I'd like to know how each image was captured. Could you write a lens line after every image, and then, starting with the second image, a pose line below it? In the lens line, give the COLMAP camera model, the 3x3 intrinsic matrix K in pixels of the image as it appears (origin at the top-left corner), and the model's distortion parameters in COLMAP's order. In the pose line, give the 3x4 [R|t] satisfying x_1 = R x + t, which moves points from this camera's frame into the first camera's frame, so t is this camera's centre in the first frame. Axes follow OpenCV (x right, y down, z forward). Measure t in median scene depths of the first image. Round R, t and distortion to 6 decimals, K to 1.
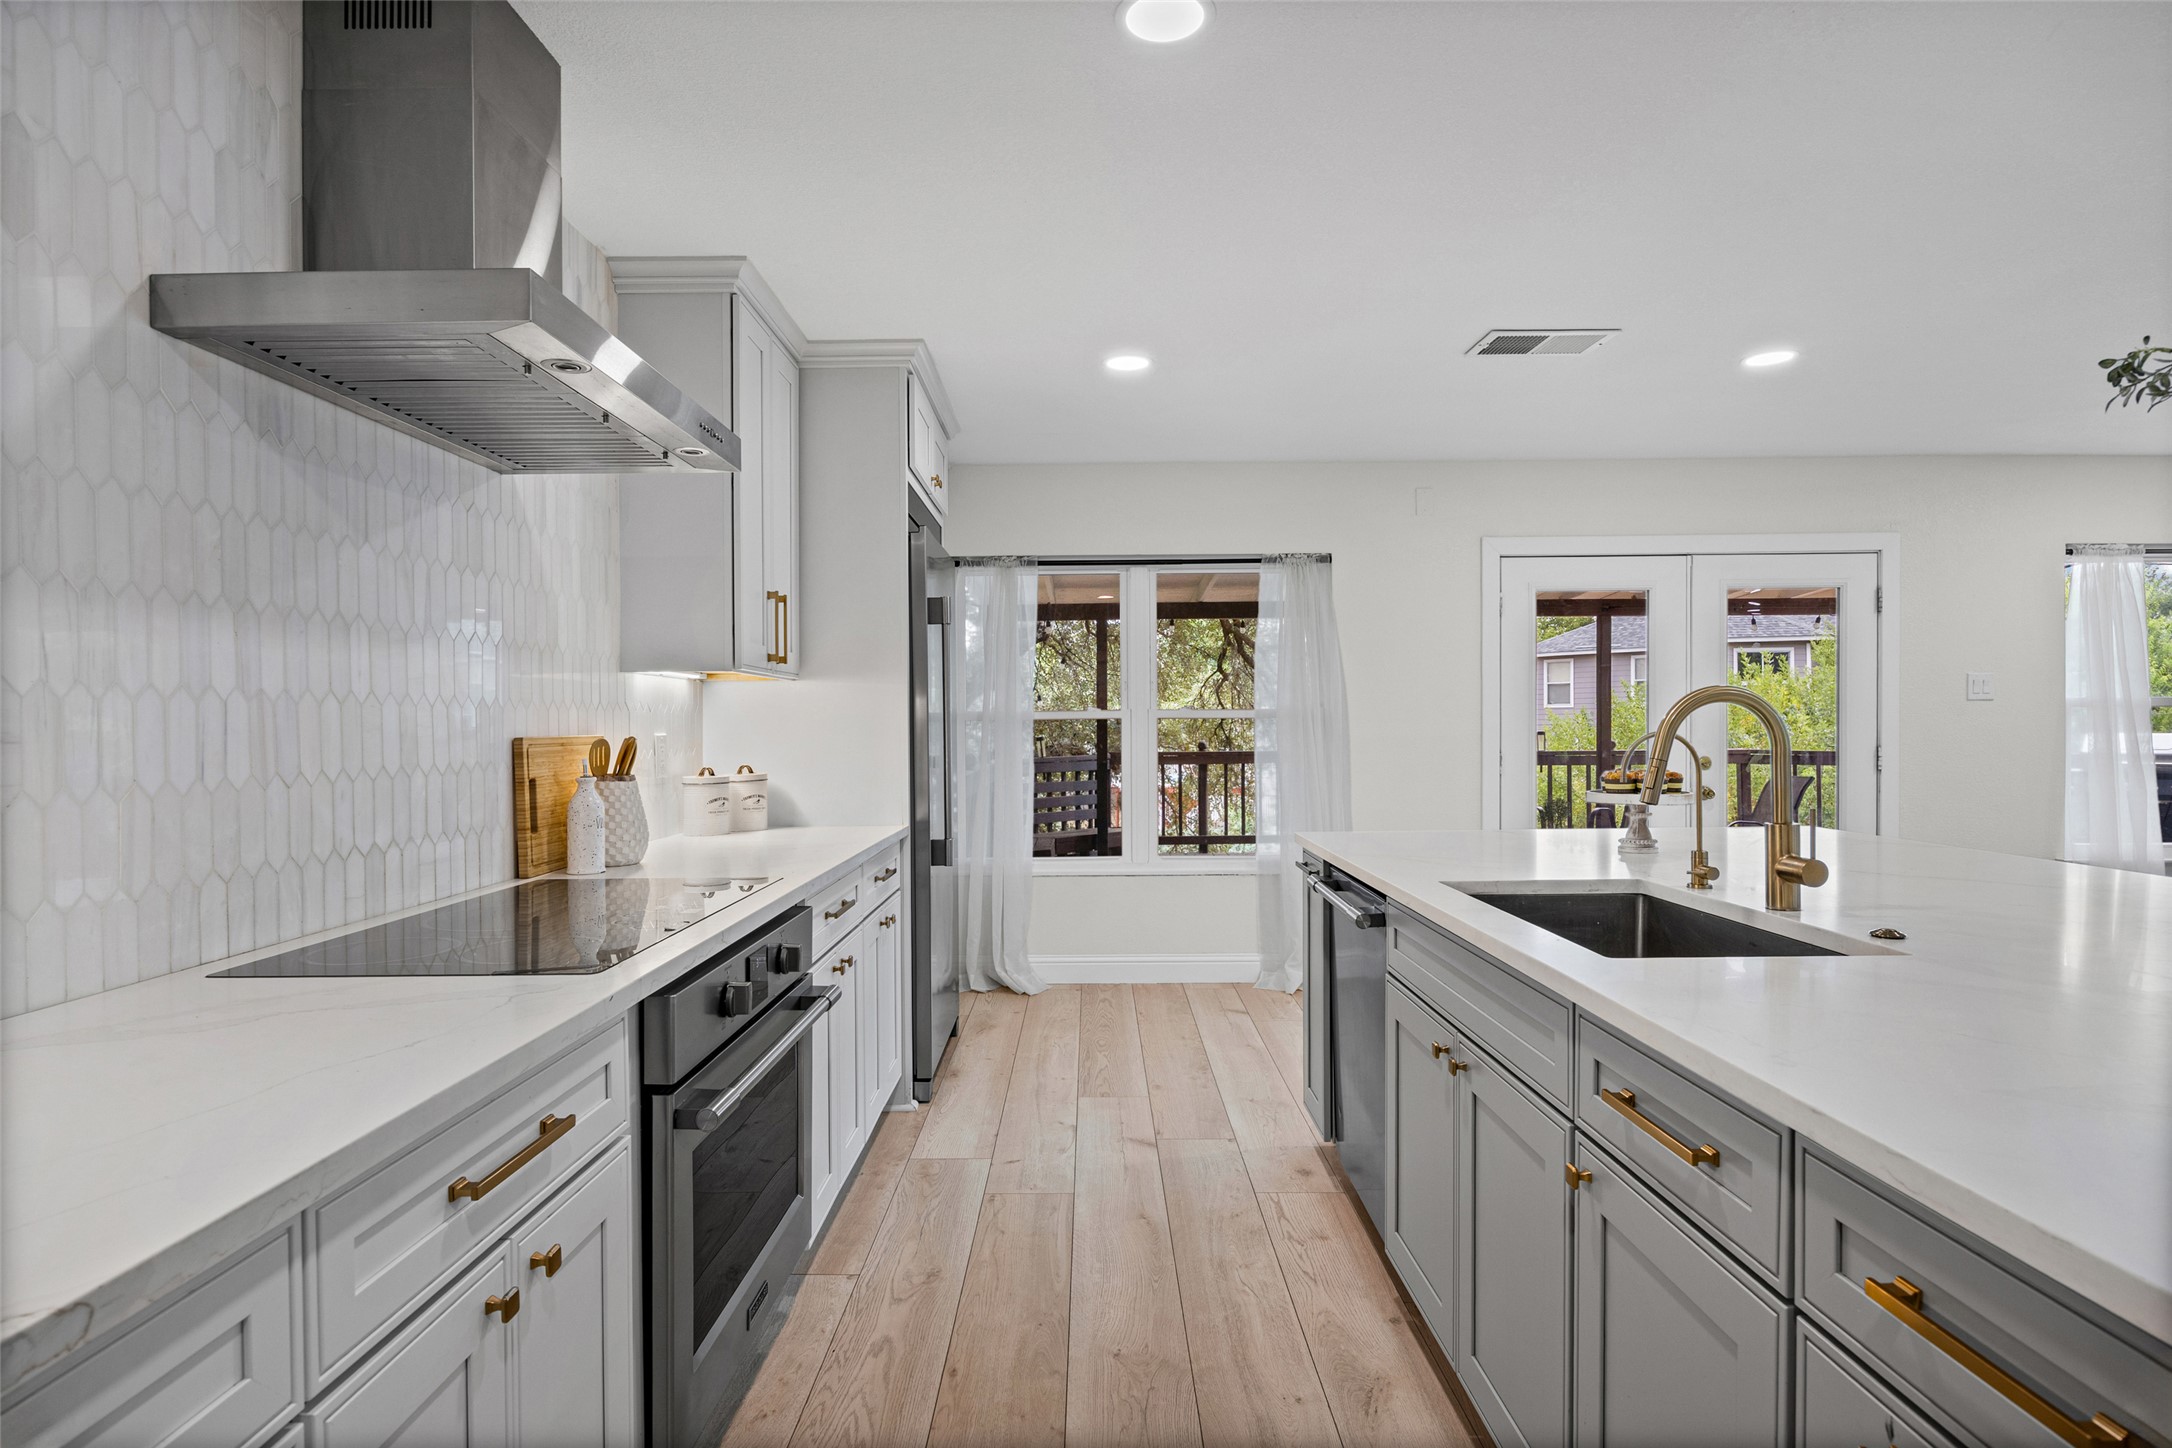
lens RADIAL K [[1189.1, 0, 1088.0], [0, 1189.1, 727.4], [0, 0, 1]] dist [0.000533, 0.000052]
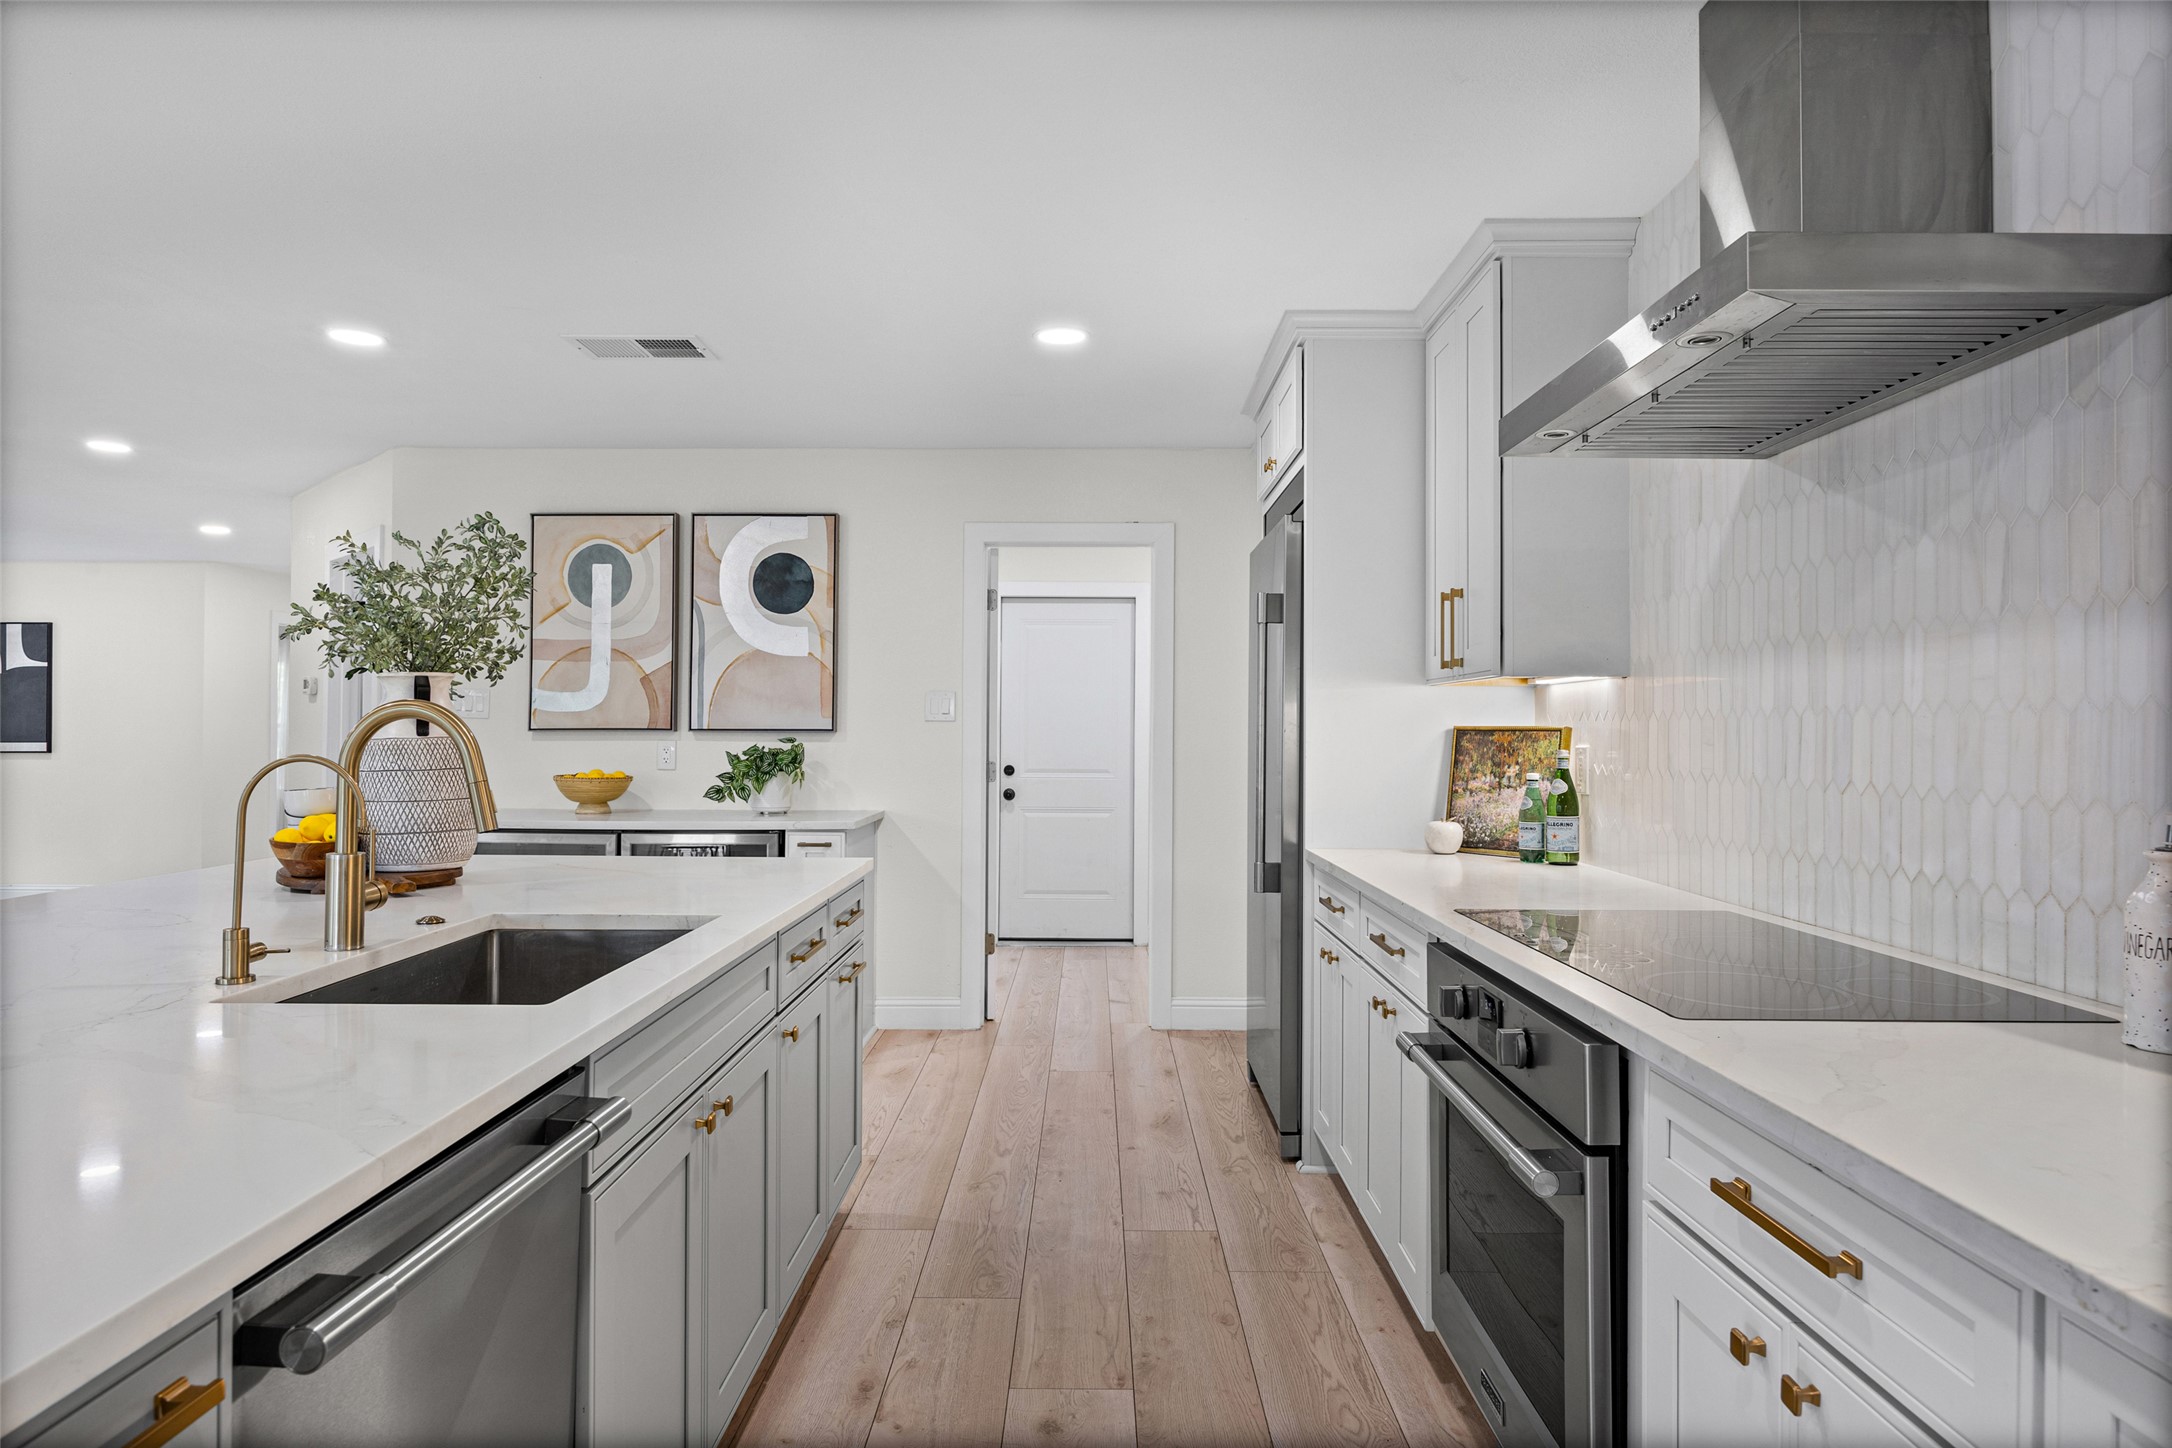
lens RADIAL K [[1310.8, 0, 1083.6], [0, 1310.8, 724.0], [0, 0, 1]] dist [0.000385, 0.000027]
pose [[-0.999922, -0.009093, -0.008612, 0.036599], [-0.009082, 0.999958, -0.001387, -0.005516], [0.008625, -0.001309, -0.999962, 2.136017]]
